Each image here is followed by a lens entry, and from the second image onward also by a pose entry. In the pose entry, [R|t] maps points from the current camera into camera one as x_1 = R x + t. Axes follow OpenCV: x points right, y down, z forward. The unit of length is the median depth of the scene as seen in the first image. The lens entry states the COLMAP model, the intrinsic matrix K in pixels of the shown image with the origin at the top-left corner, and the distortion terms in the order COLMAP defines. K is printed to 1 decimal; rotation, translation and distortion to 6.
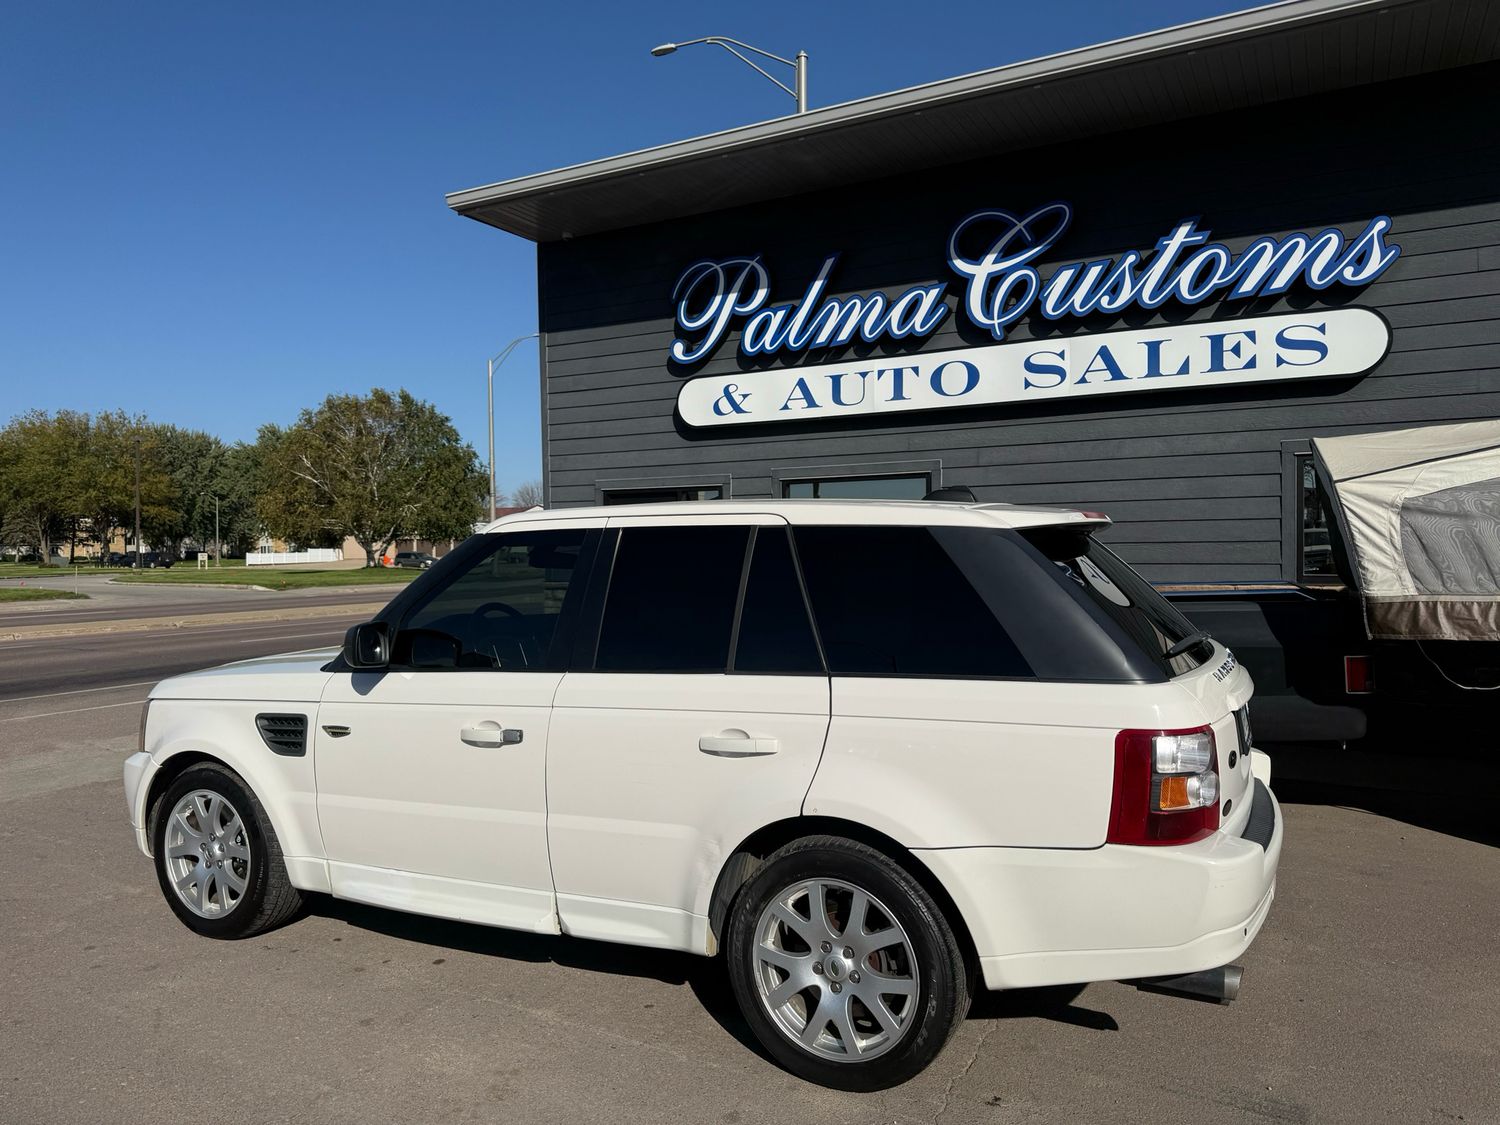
lens RADIAL K [[1085.7, 0, 729.5], [0, 1085.7, 582.4], [0, 0, 1]] dist [0.061228, -0.084999]
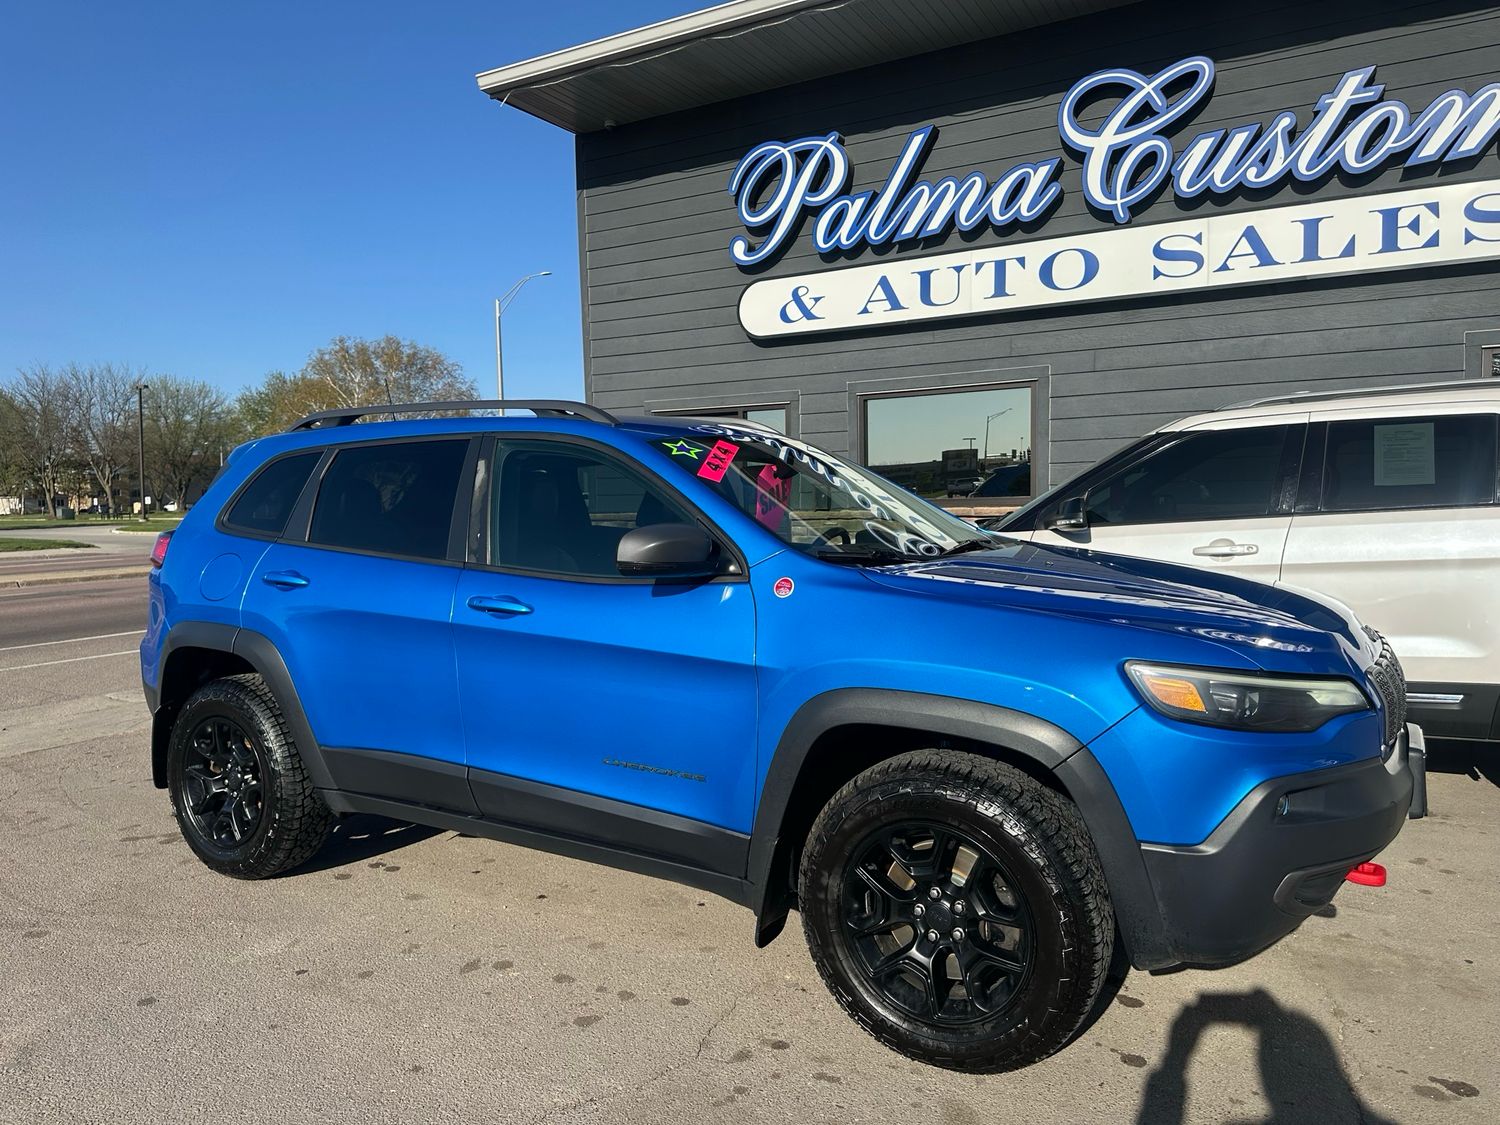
lens RADIAL K [[1085.7, 0, 731.3], [0, 1085.7, 572.8], [0, 0, 1]] dist [0.061228, -0.084999]
pose [[0.999946, -0.009572, -0.003927, -0.060564], [0.009718, 0.999186, 0.039142, 0.017199], [0.003549, -0.039178, 0.999226, 0.118895]]
